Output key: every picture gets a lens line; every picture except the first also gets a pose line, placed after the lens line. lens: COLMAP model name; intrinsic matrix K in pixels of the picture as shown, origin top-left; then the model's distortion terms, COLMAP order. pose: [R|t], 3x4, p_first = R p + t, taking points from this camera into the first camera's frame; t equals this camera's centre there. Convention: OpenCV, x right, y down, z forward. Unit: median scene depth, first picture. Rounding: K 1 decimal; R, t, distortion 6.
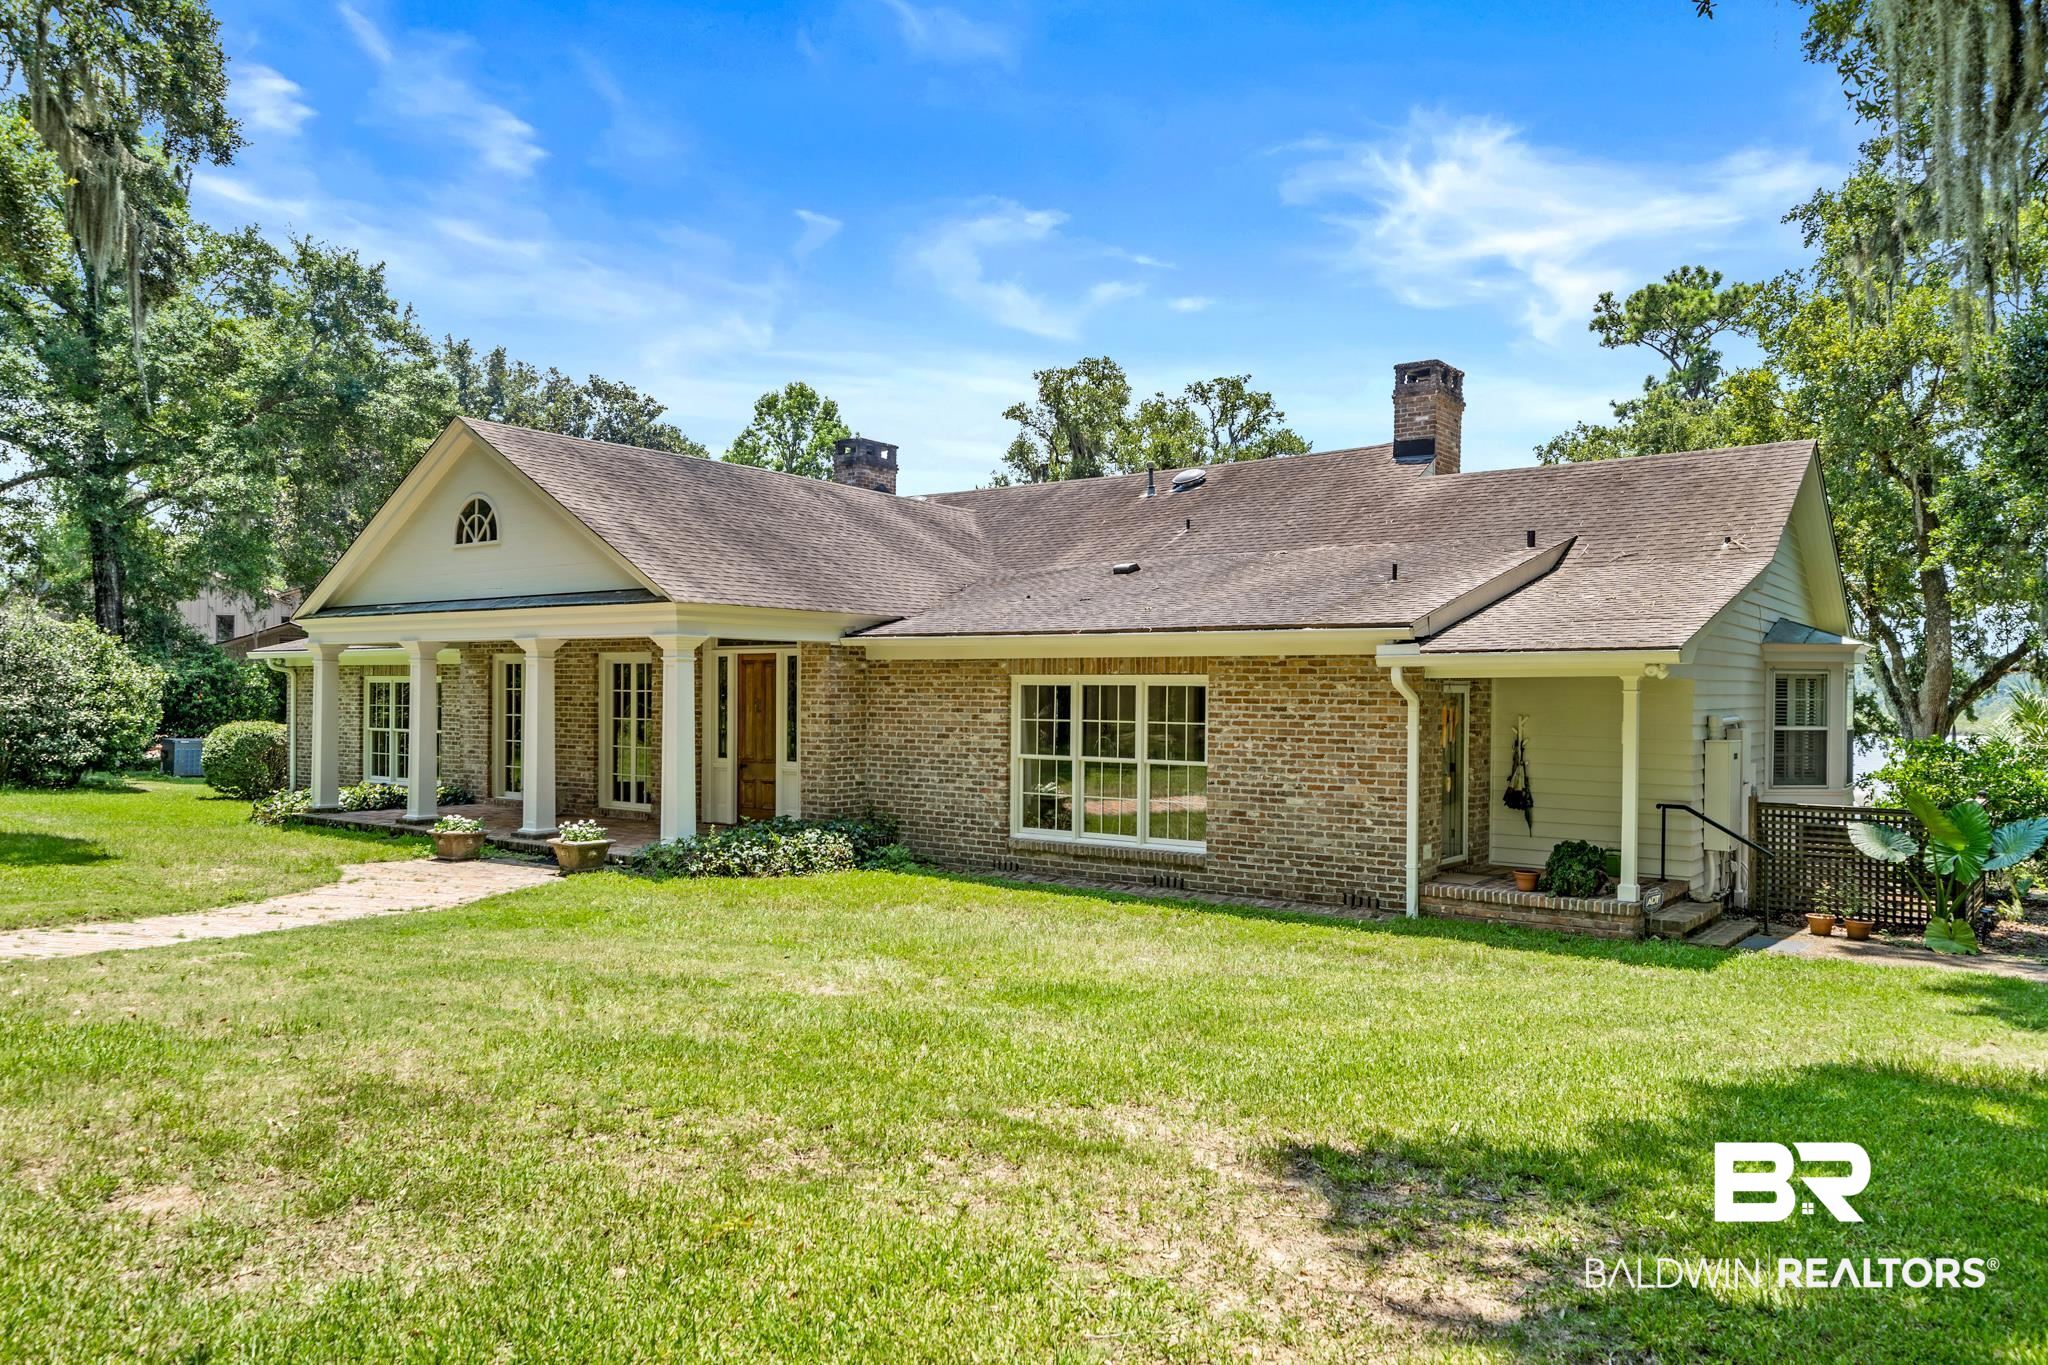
lens RADIAL K [[1364.8, 0, 1040.7], [0, 1364.8, 695.0], [0, 0, 1]] dist [-0.001055, -0.003357]
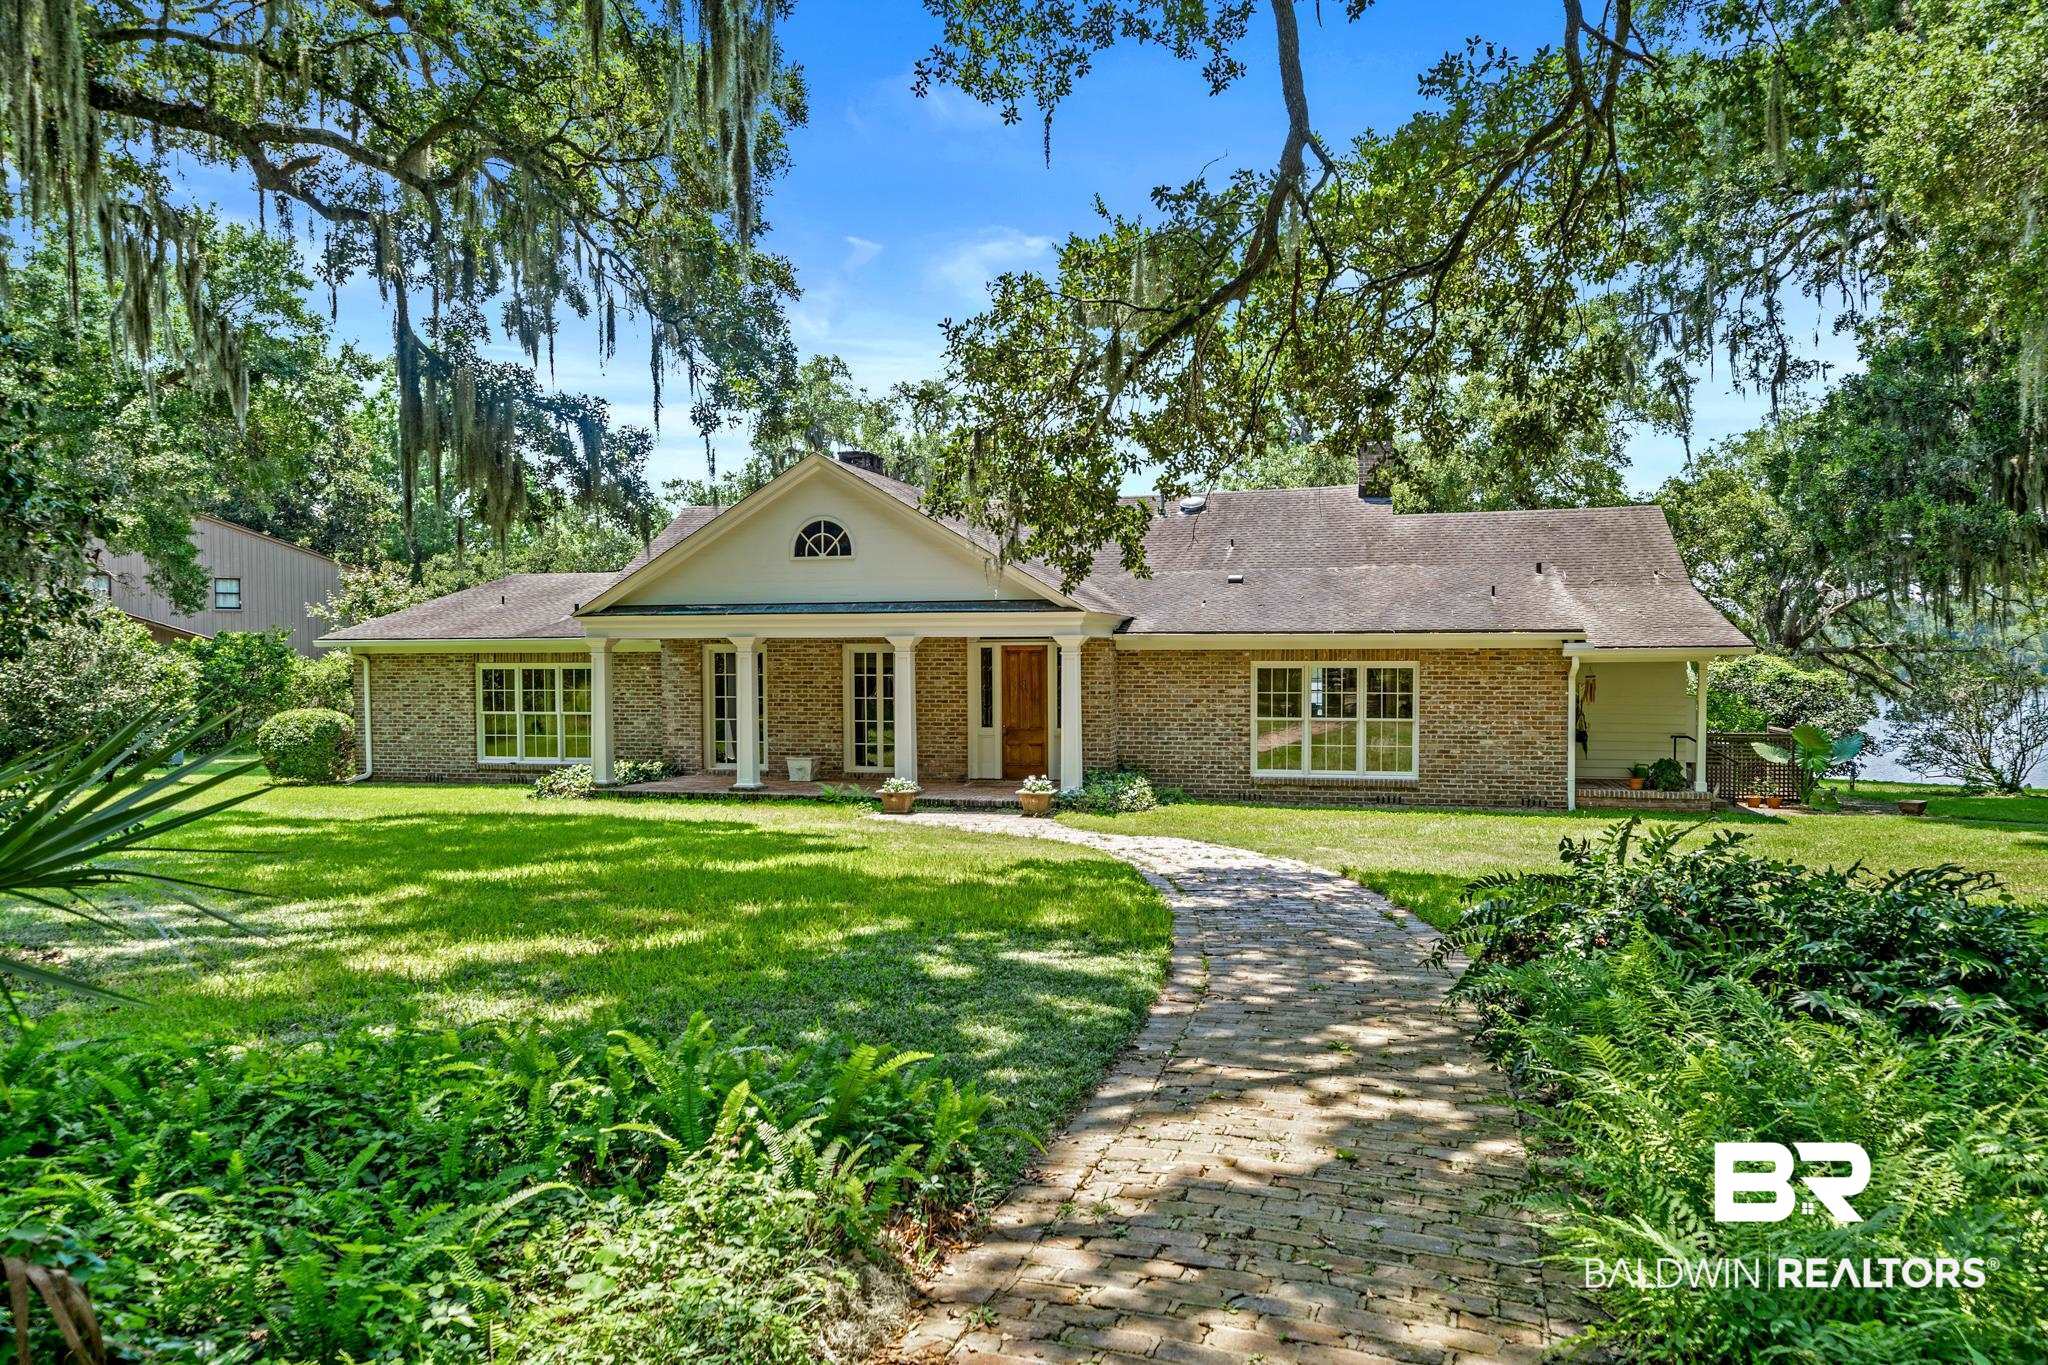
lens RADIAL K [[1364.8, 0, 1015.0], [0, 1364.8, 685.8], [0, 0, 1]] dist [-0.001055, -0.003357]
pose [[0.930444, -0.017413, 0.366020, -0.719170], [0.010815, 0.999740, 0.020068, -0.019084], [-0.366274, -0.014713, 0.930391, -0.204675]]
